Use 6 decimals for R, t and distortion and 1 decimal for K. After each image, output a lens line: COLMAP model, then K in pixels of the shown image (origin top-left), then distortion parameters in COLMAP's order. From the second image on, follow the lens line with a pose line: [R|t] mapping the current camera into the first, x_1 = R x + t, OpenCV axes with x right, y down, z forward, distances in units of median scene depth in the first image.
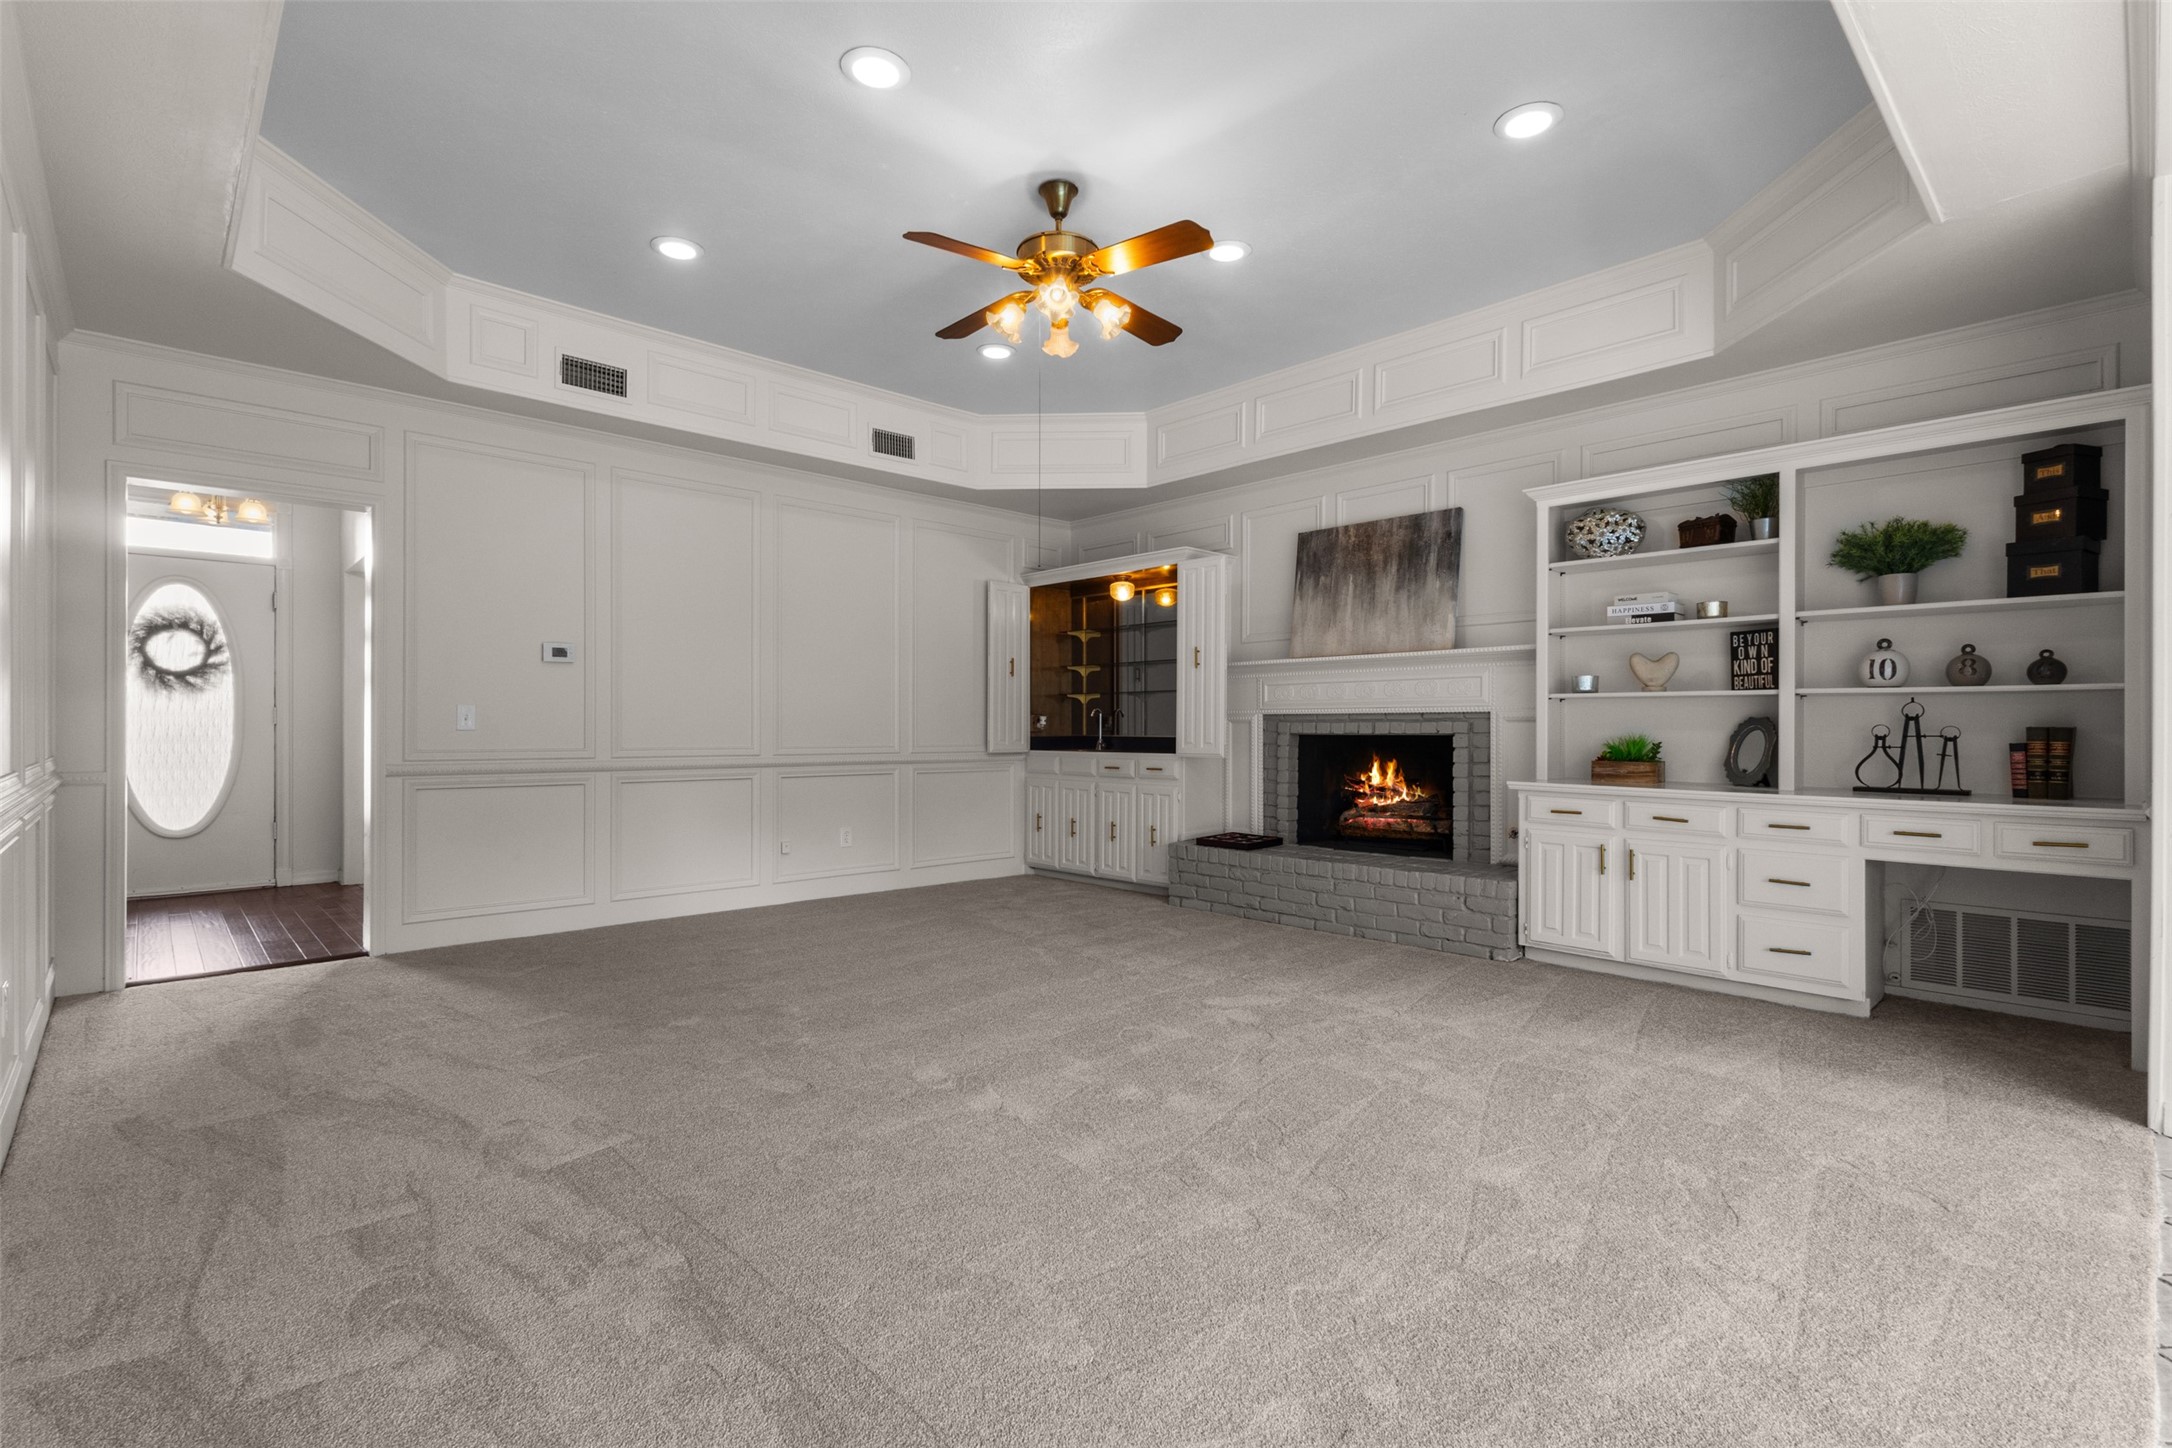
lens RADIAL K [[1002.5, 0, 1080.7], [0, 1002.5, 724.3], [0, 0, 1]] dist [-0.002676, 0.003779]
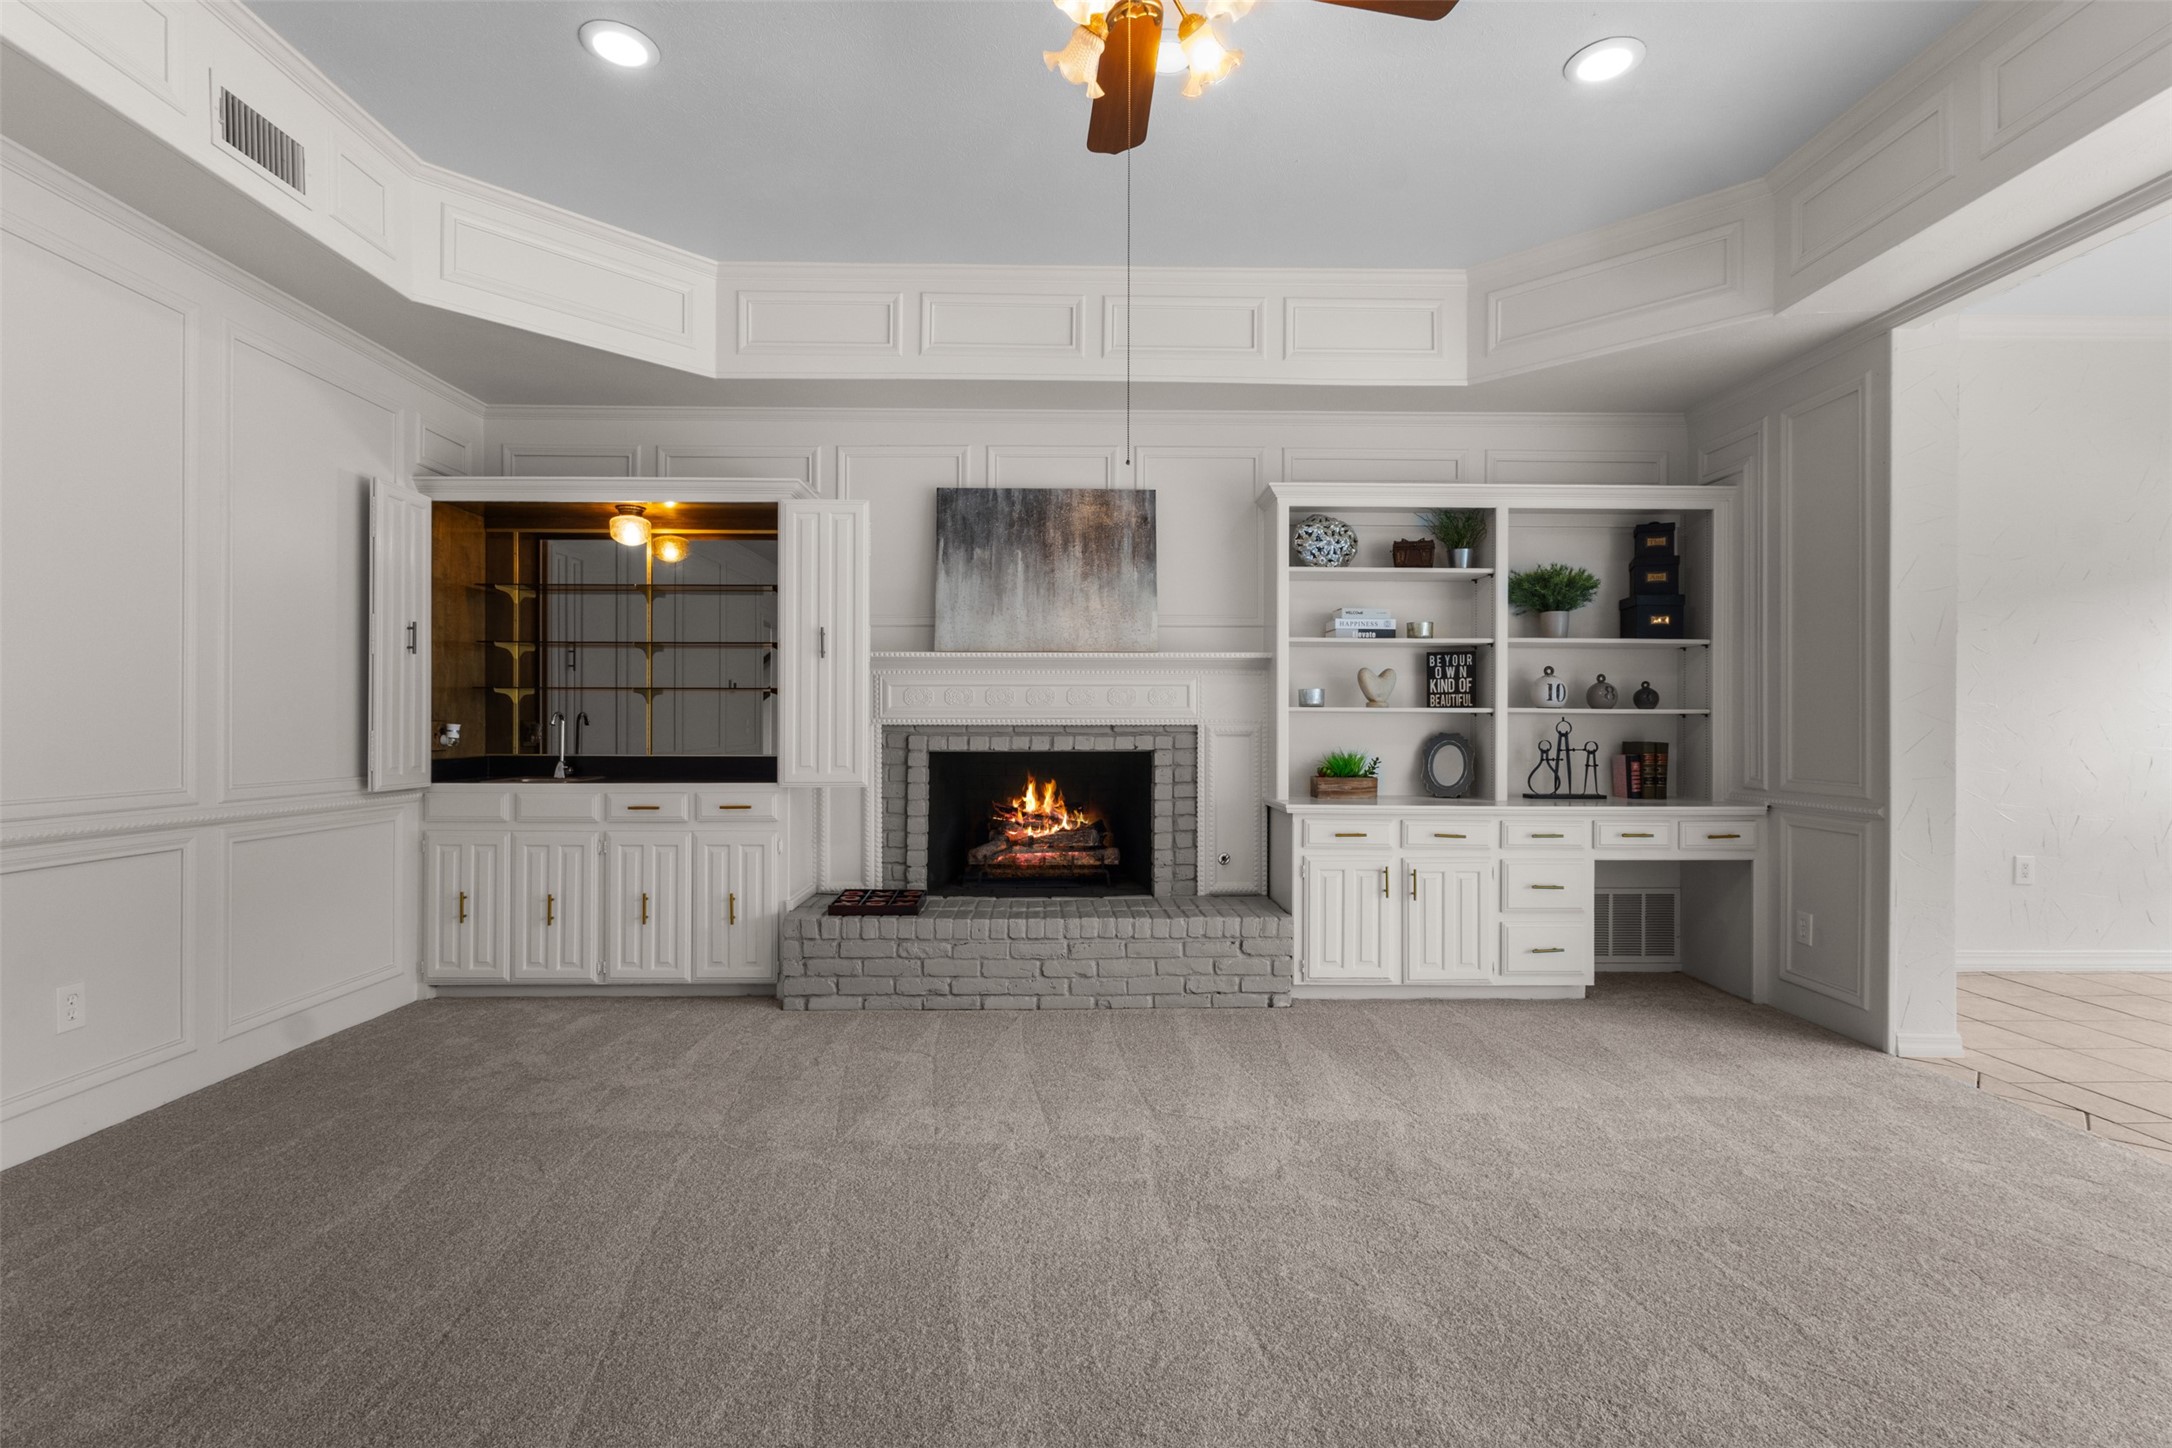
lens RADIAL K [[1002.5, 0, 1083.8], [0, 1002.5, 722.9], [0, 0, 1]] dist [-0.002676, 0.003779]
pose [[0.670823, 0.003338, 0.741610, -0.318545], [-0.002468, 0.999994, -0.002269, -0.011971], [-0.741613, -0.000308, 0.670828, 0.471783]]
